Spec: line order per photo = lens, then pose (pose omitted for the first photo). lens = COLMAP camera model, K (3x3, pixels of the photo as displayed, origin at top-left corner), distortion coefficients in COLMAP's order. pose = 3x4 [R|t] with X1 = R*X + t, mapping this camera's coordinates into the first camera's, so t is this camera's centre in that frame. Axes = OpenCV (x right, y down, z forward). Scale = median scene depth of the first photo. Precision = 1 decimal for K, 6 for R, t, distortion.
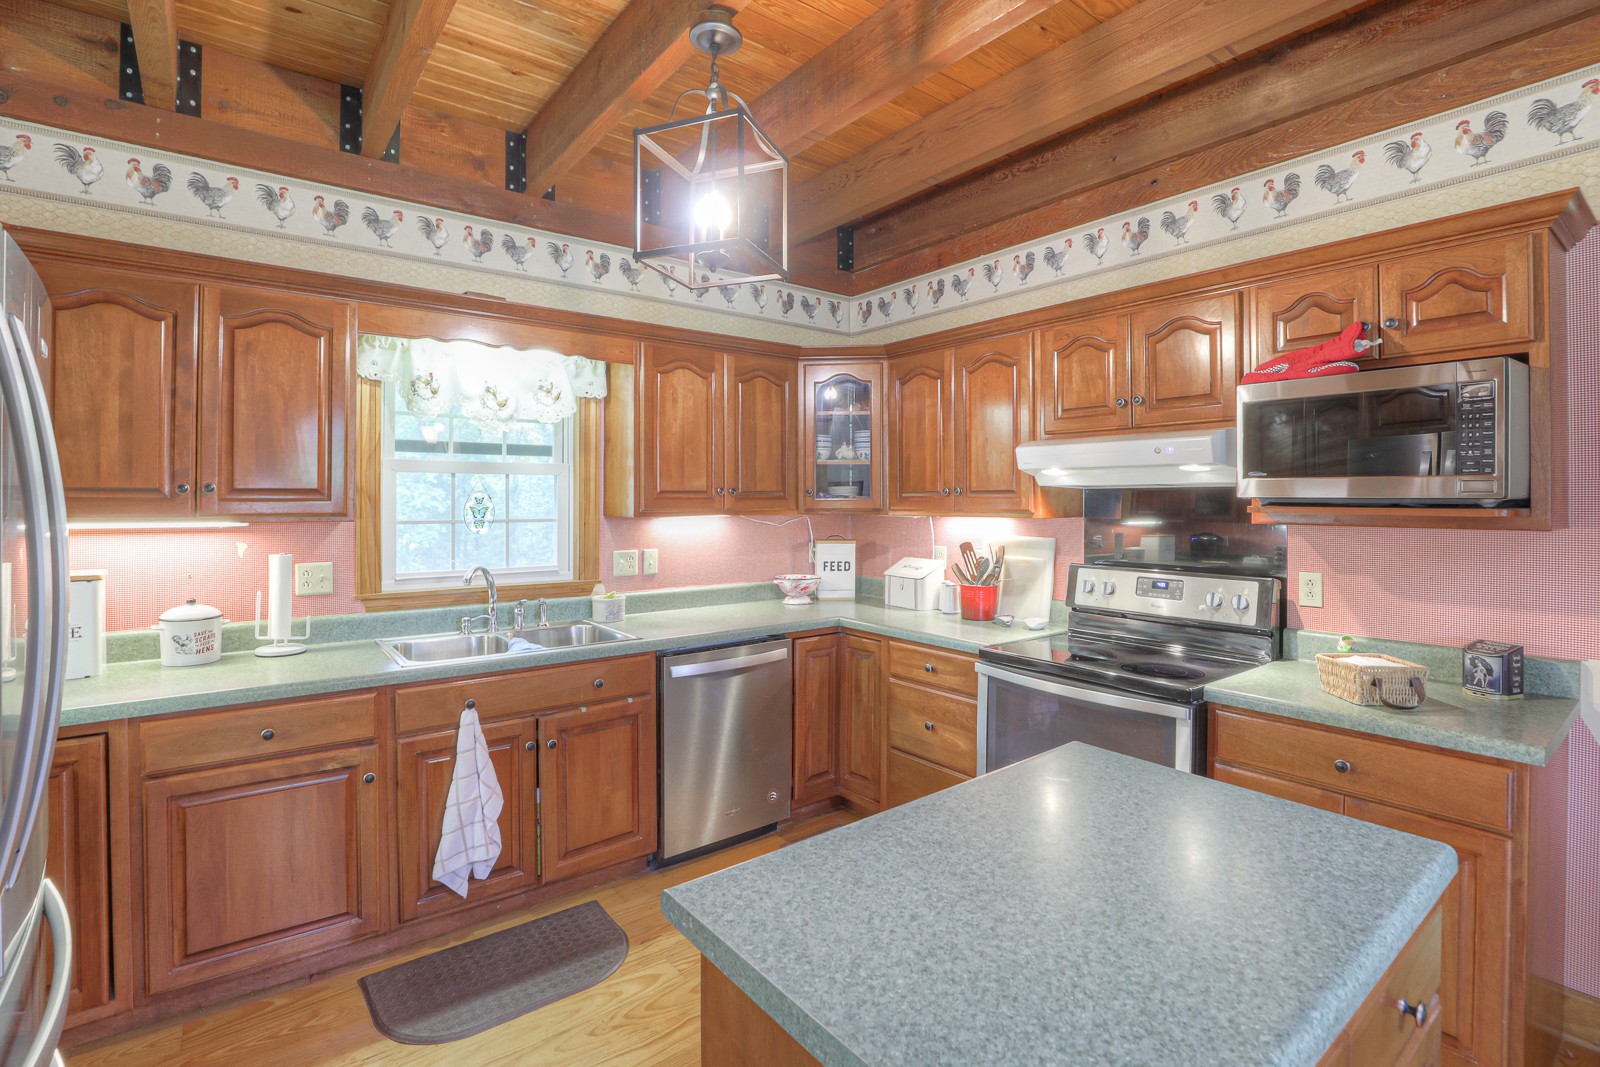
lens RADIAL K [[757.2, 0, 799.7], [0, 757.2, 508.4], [0, 0, 1]] dist [-0.038359, 0.005754]
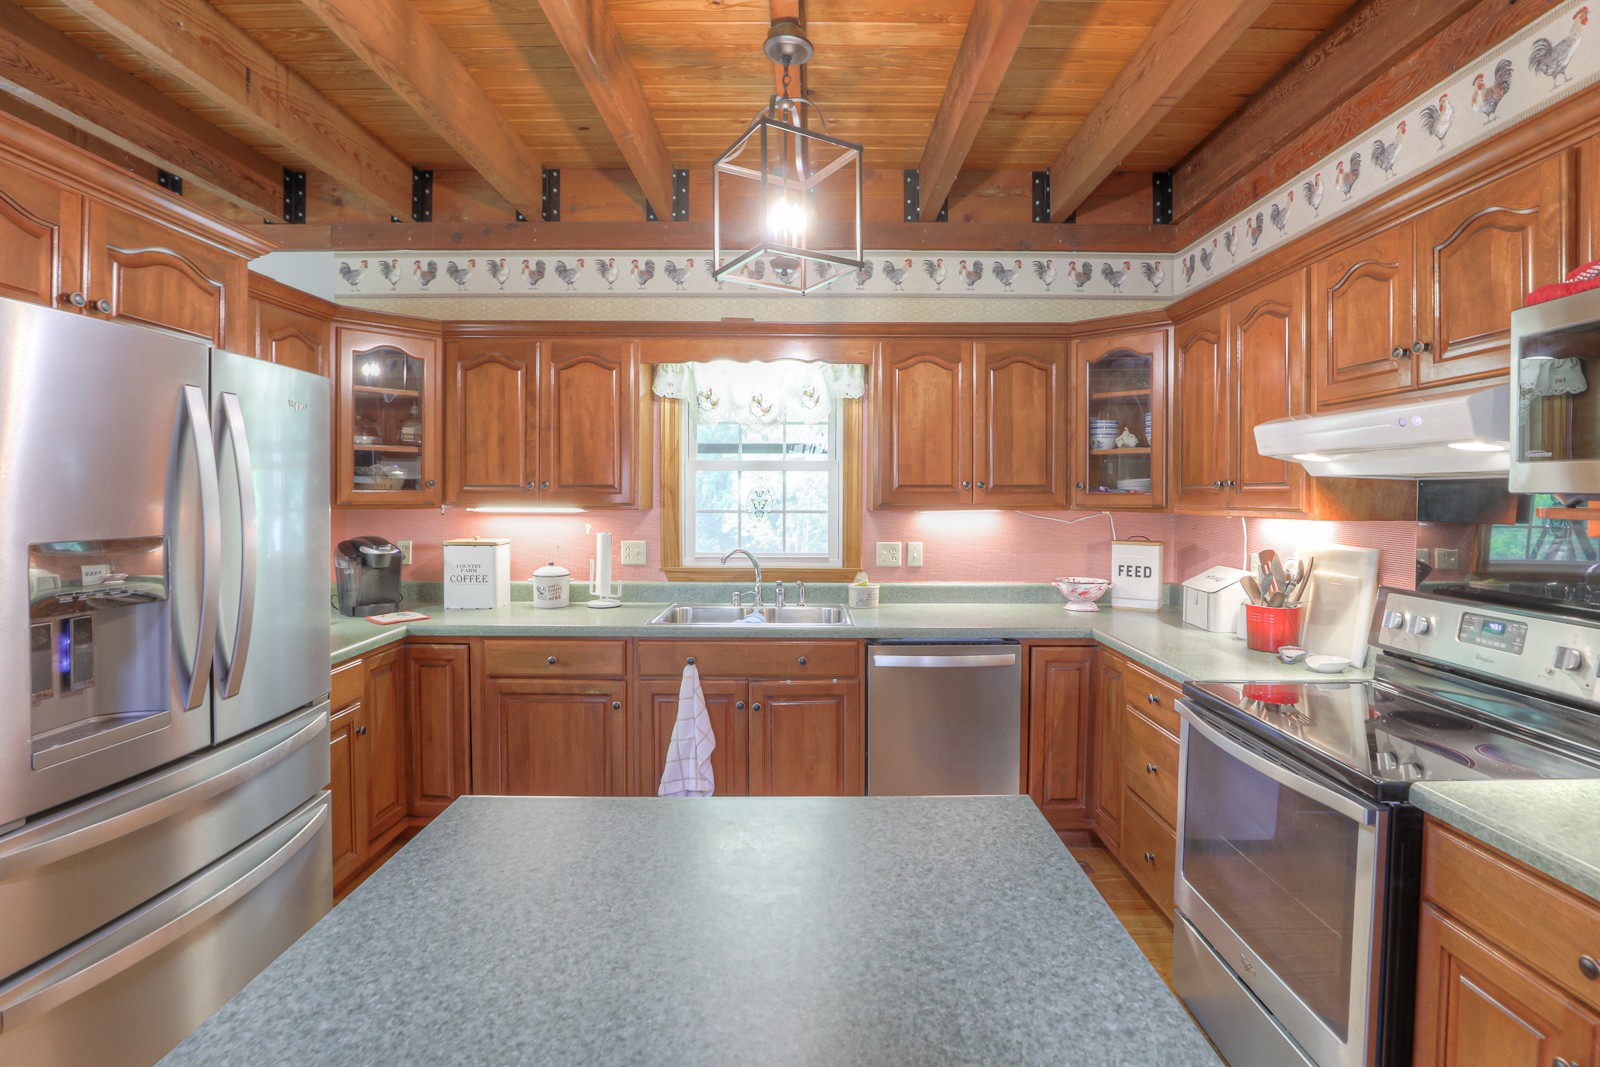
lens RADIAL K [[756.5, 0, 802.2], [0, 756.5, 514.8], [0, 0, 1]] dist [-0.038747, 0.008644]
pose [[0.788345, 0.020073, -0.614906, 0.355362], [-0.009903, 0.999752, 0.019941, -0.002133], [0.615154, -0.009631, 0.788348, 0.117434]]
